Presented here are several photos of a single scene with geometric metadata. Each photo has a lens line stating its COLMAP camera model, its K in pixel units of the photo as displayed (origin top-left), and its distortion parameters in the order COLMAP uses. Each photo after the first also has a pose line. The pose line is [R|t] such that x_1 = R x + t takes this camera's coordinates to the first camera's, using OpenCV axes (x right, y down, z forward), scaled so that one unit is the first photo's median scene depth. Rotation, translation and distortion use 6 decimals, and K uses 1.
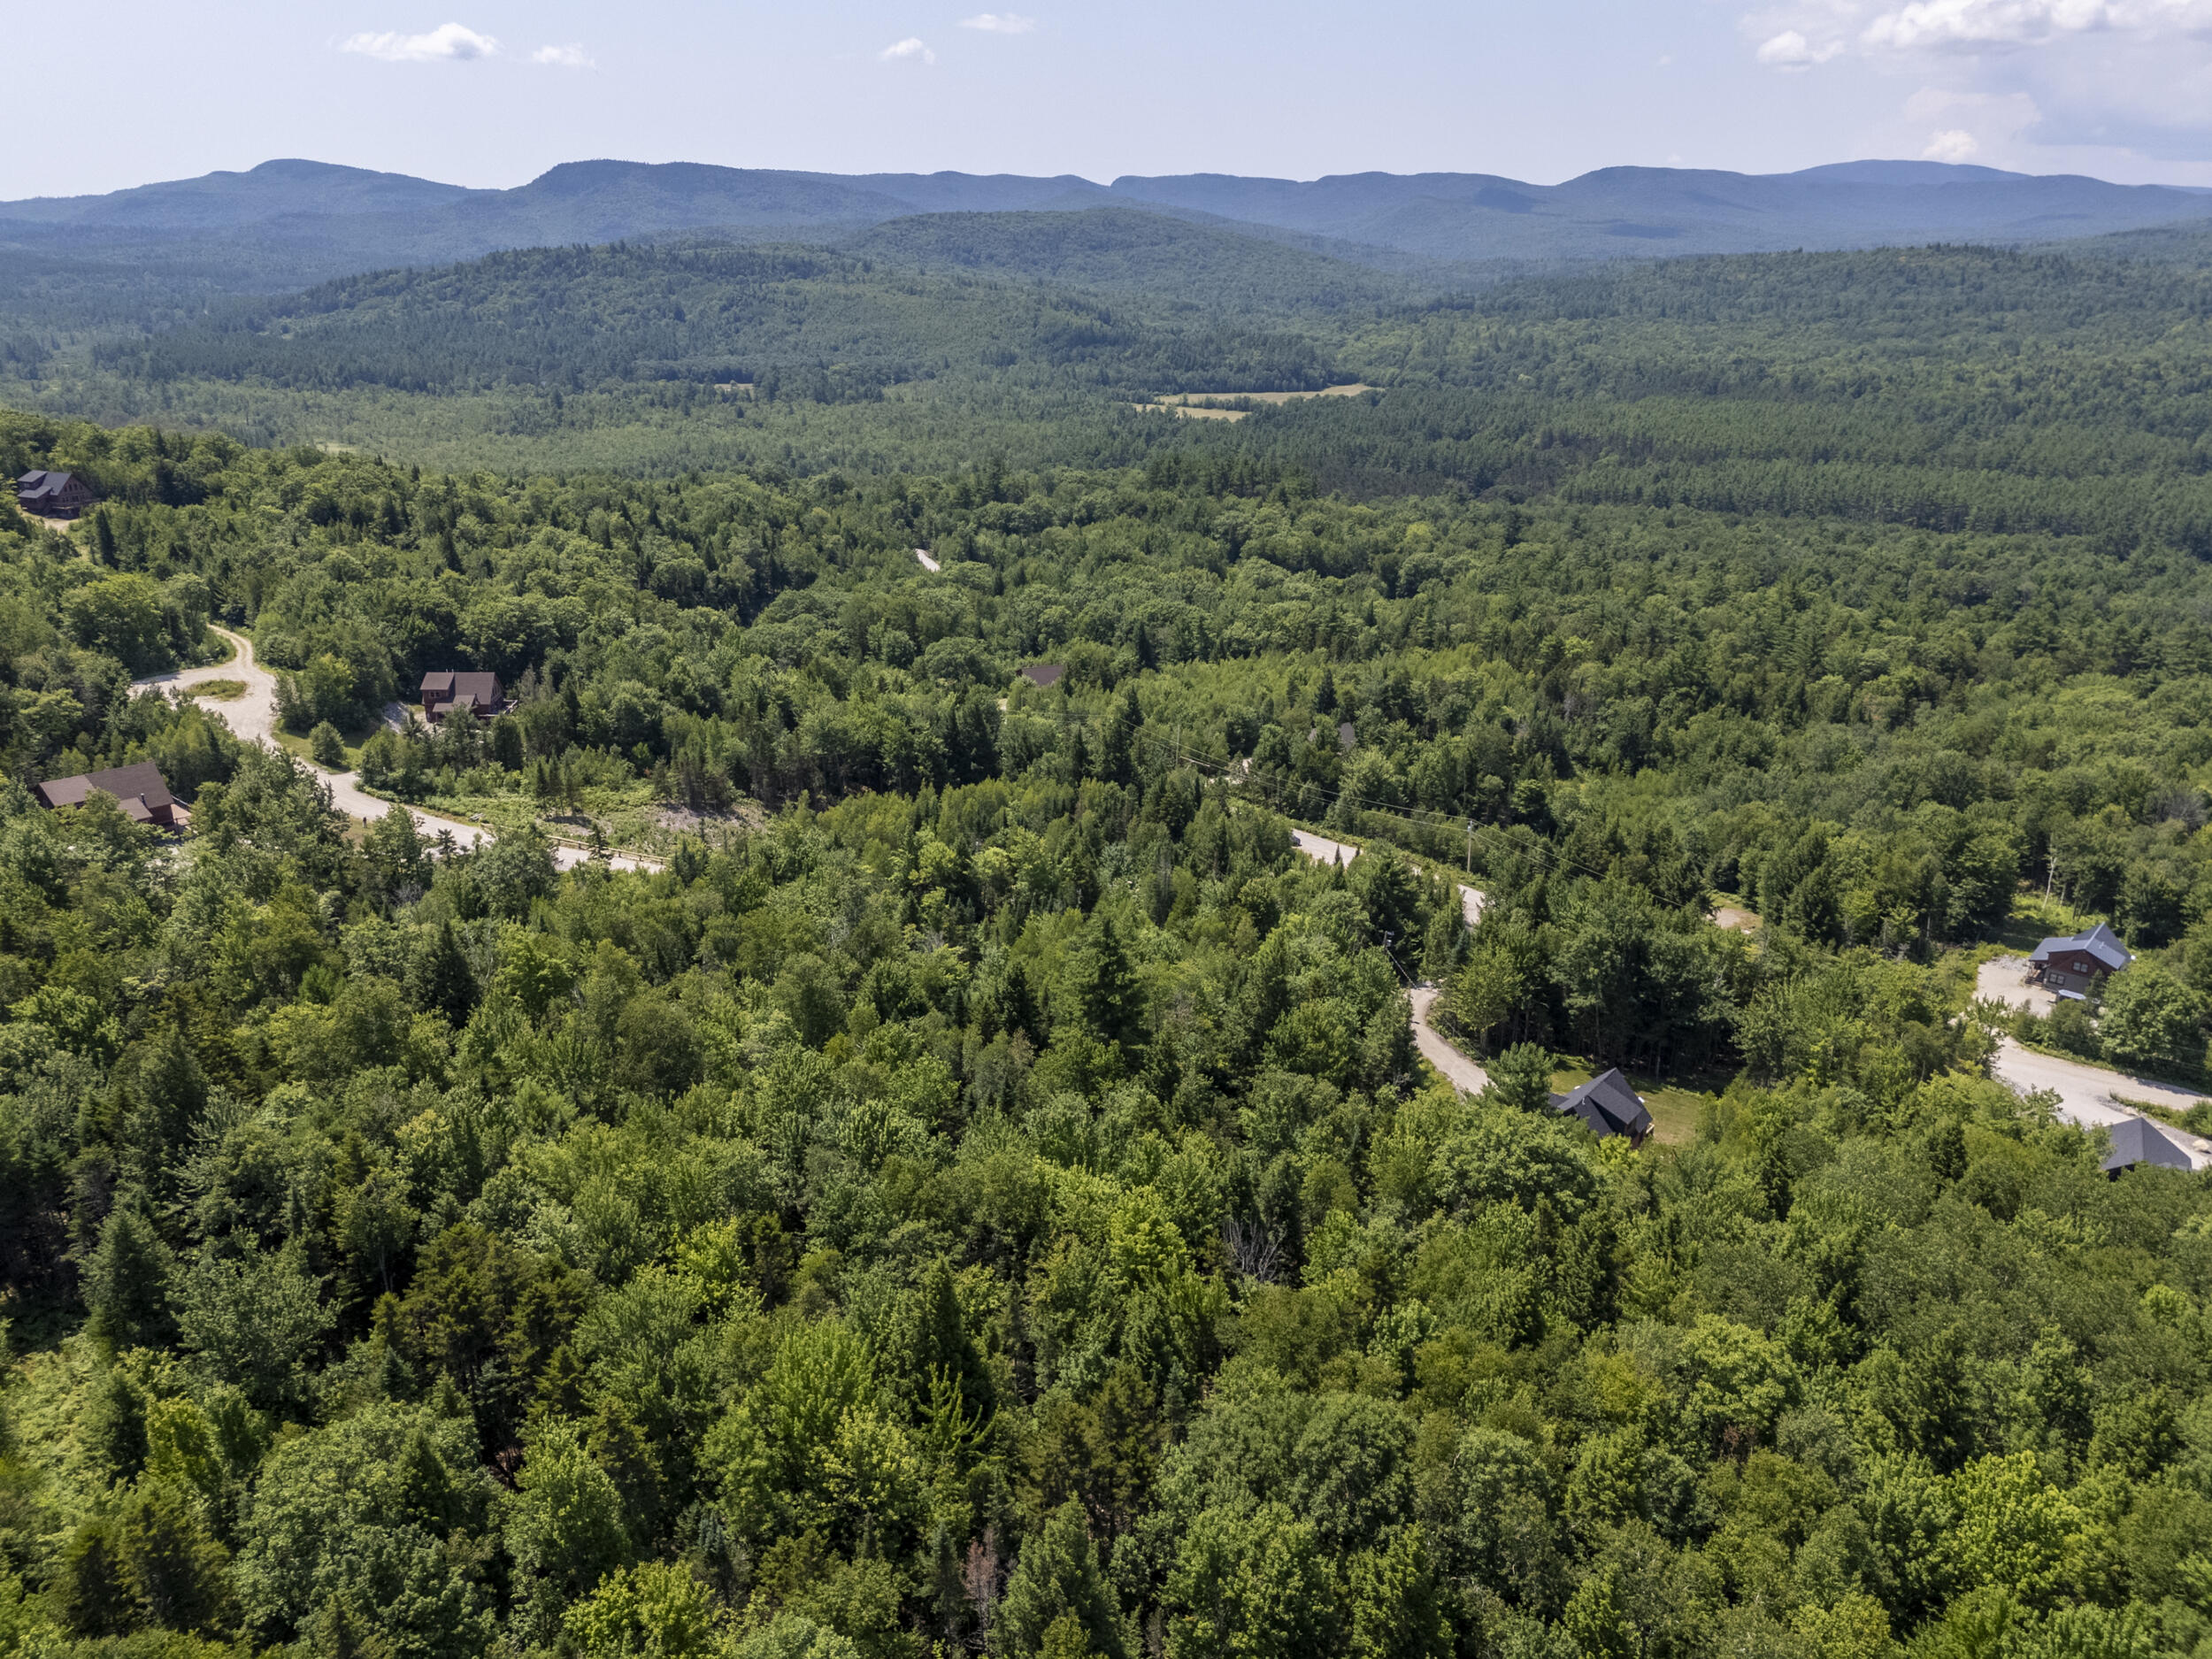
lens RADIAL K [[1627.8, 0, 1102.8], [0, 1627.8, 833.7], [0, 0, 1]] dist [0.052939, -0.048132]
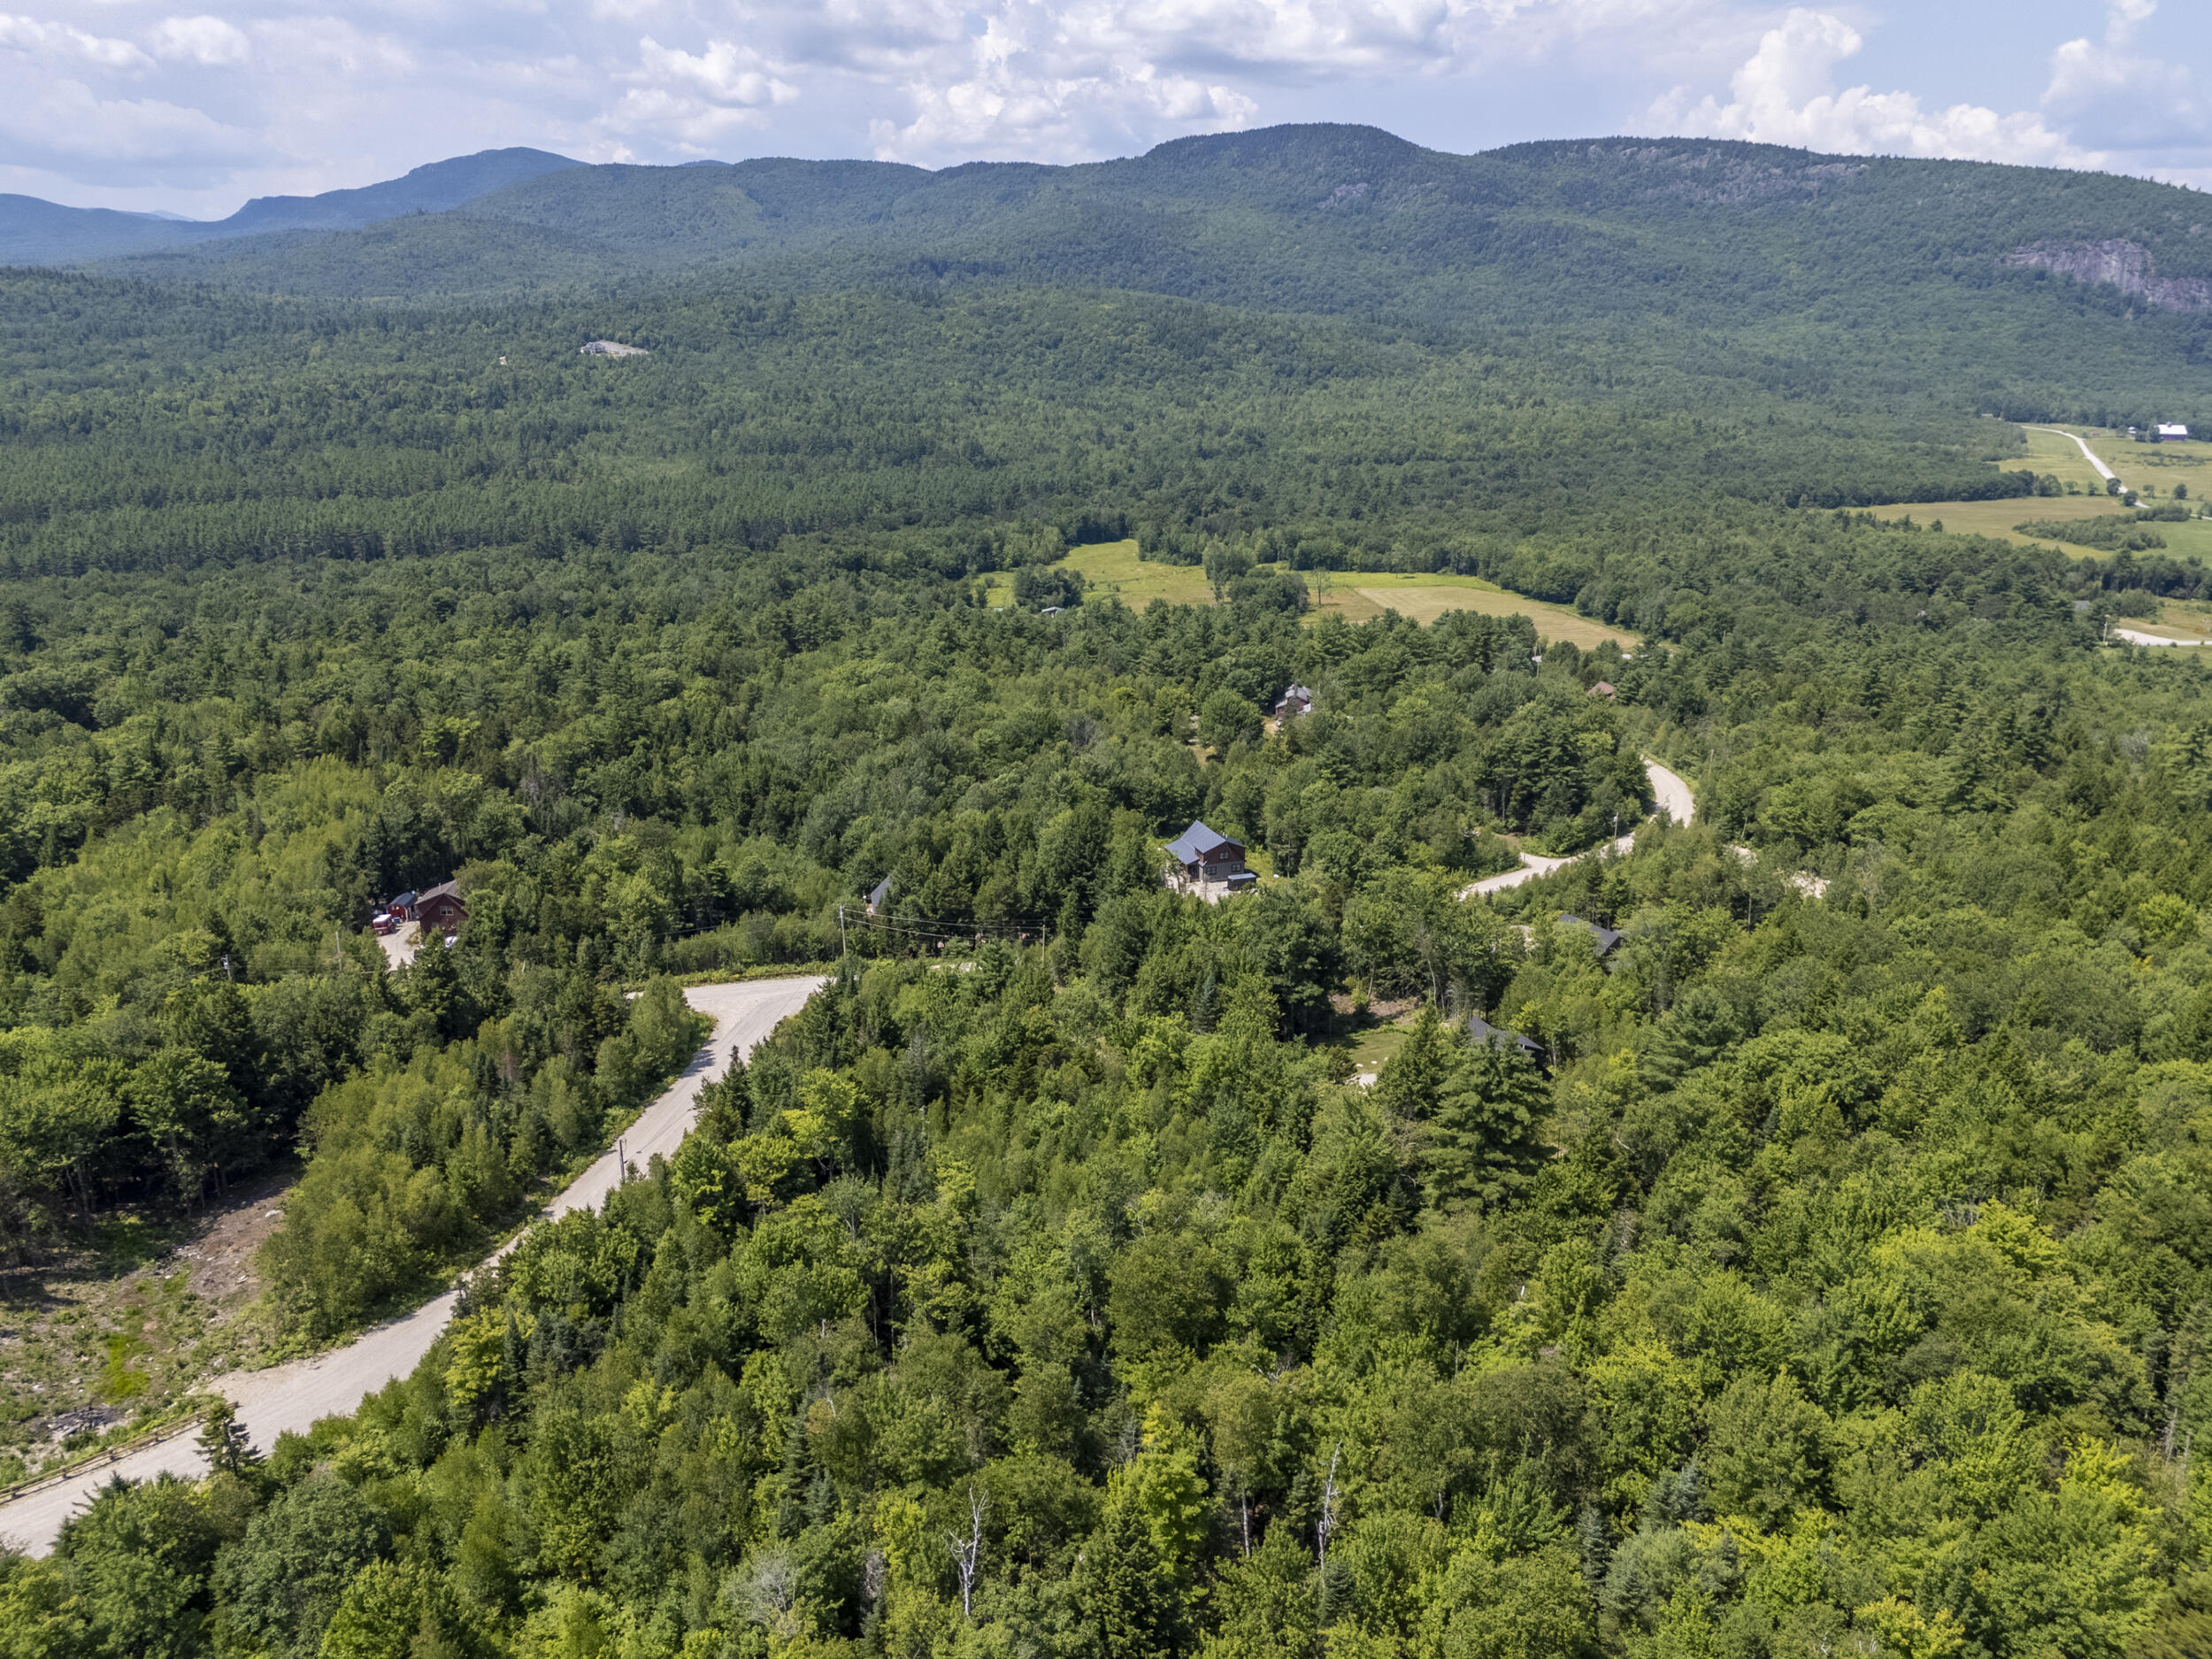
lens RADIAL K [[1627.8, 0, 1101.5], [0, 1627.8, 837.0], [0, 0, 1]] dist [0.052939, -0.048132]
pose [[0.475790, -0.281998, 0.833127, -0.075945], [0.290411, 0.944456, 0.153830, -0.023704], [-0.830232, 0.168758, 0.531258, 0.062394]]
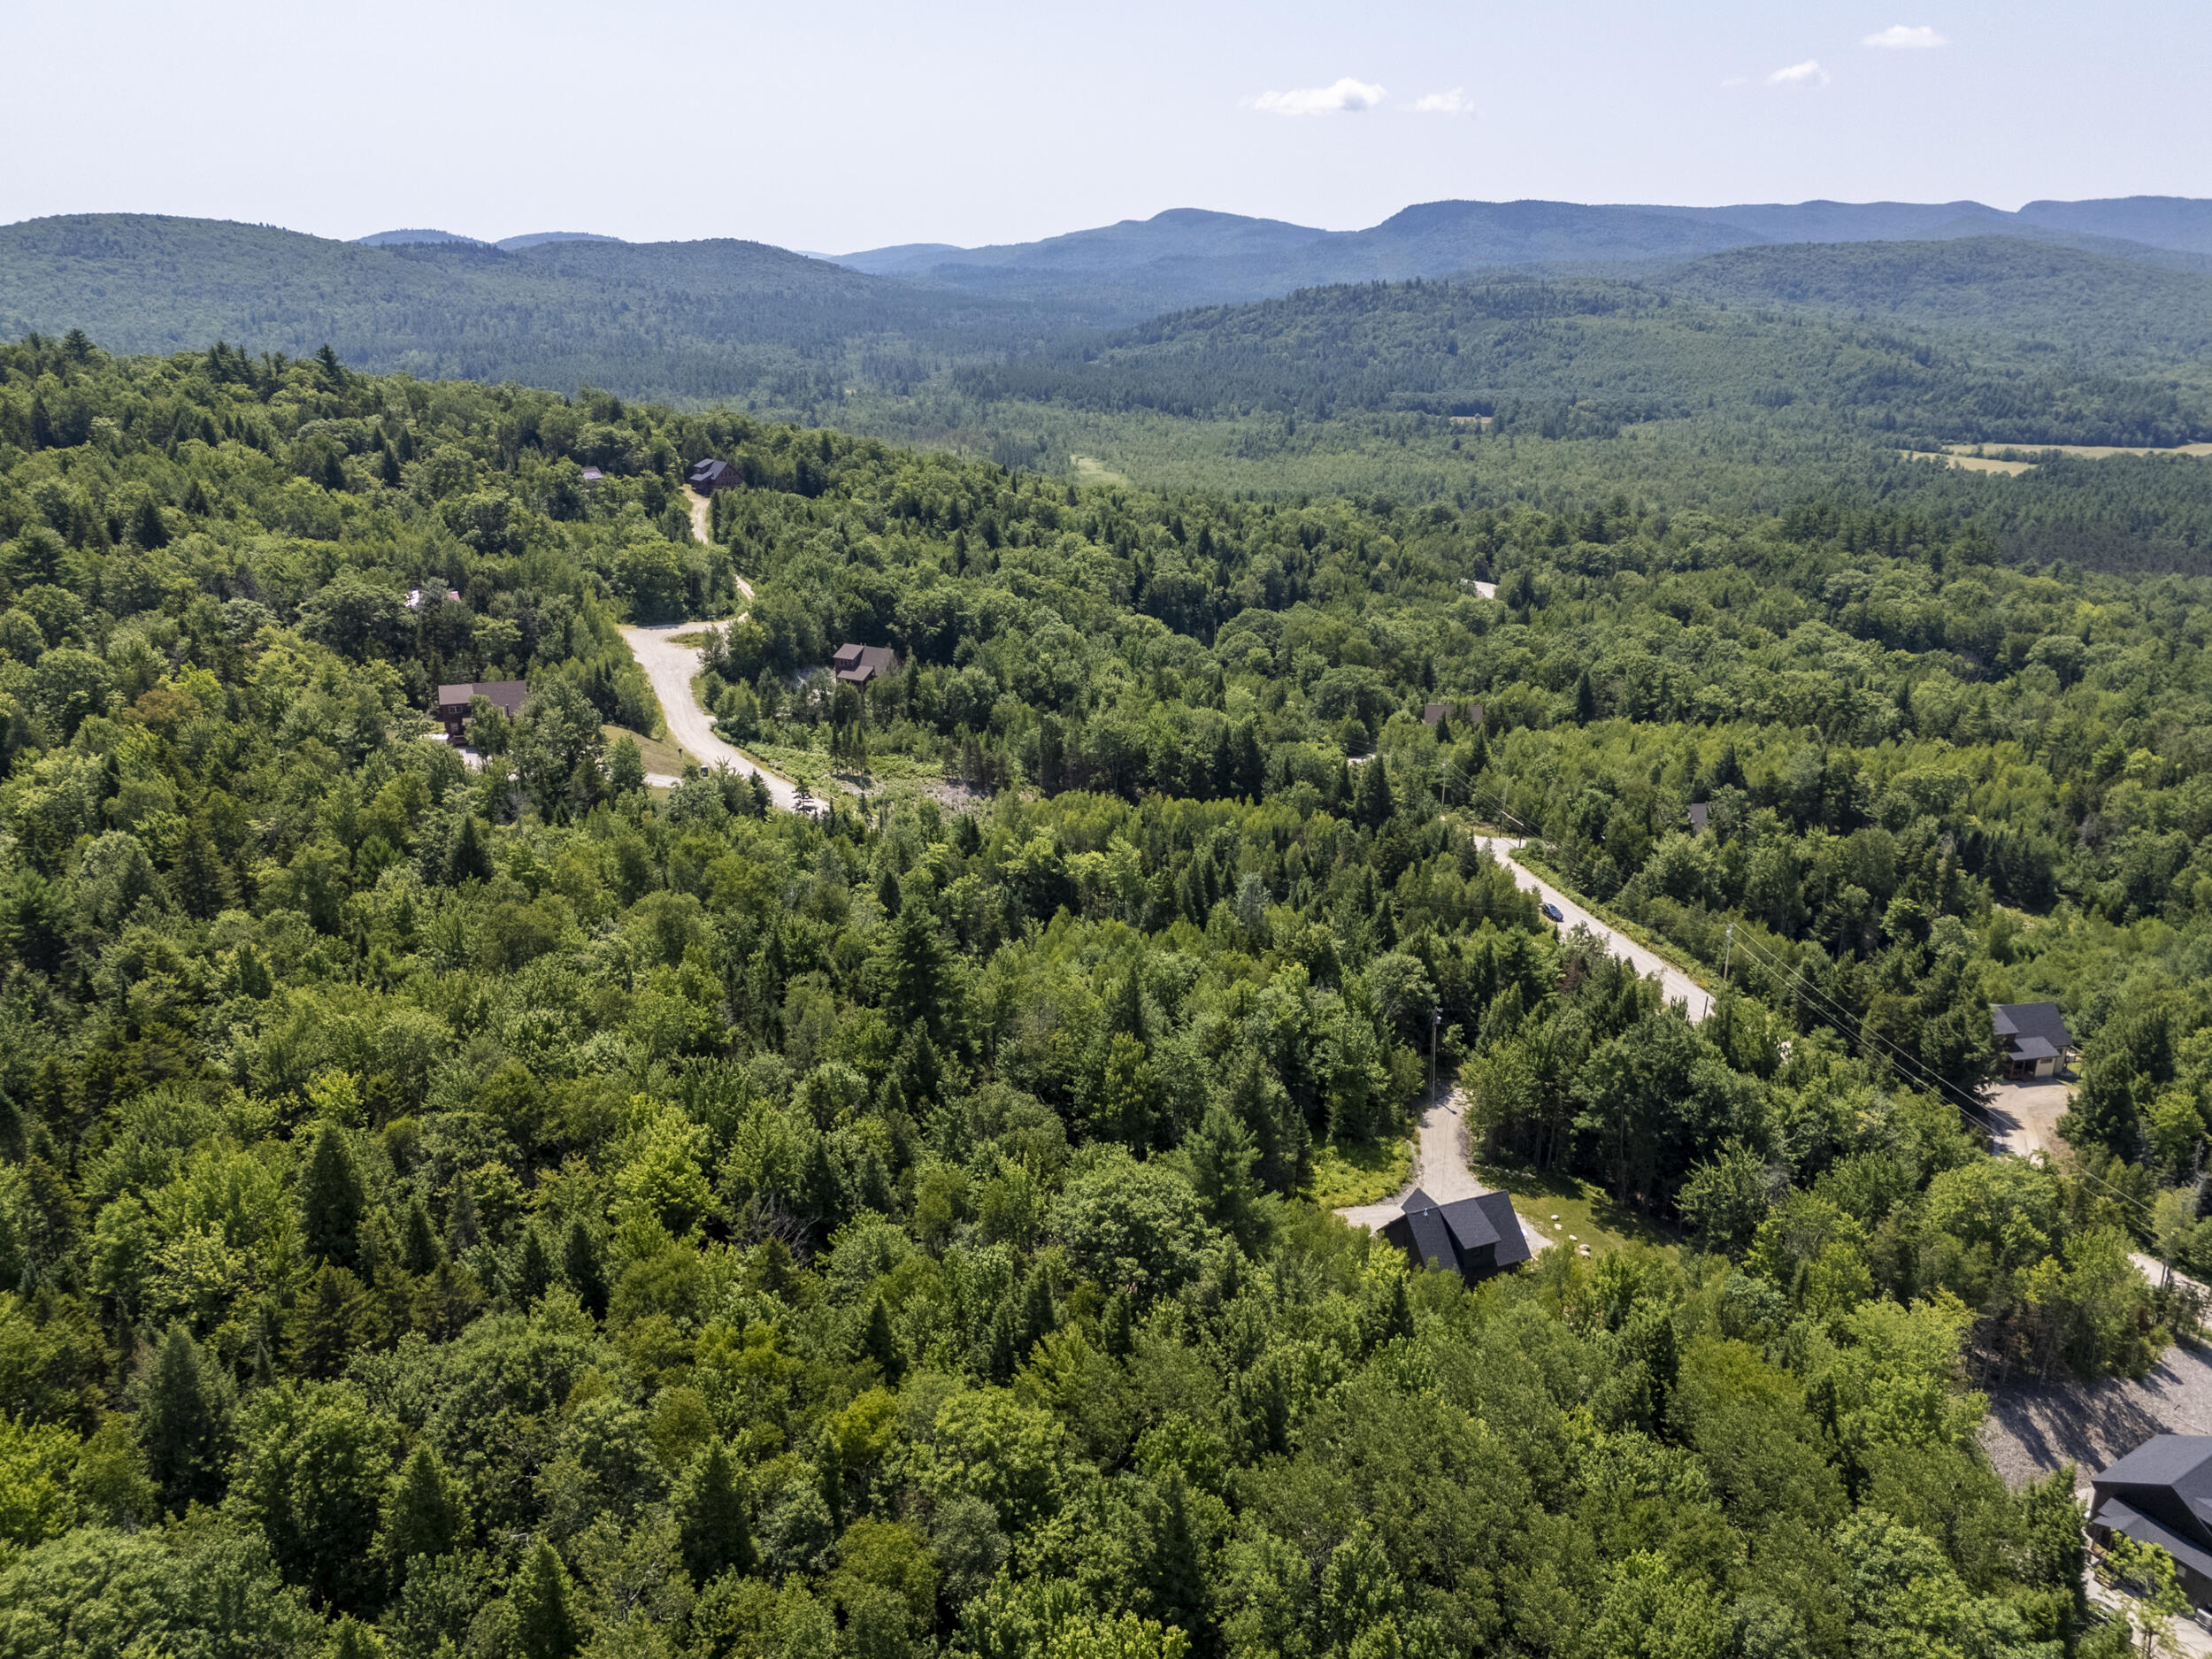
lens RADIAL K [[1627.8, 0, 1098.1], [0, 1627.8, 839.3], [0, 0, 1]] dist [0.052939, -0.048132]
pose [[0.882463, 0.152357, -0.445024, 0.050776], [-0.160004, 0.986902, 0.020593, -0.002714], [0.442333, 0.053033, 0.895282, 0.011714]]
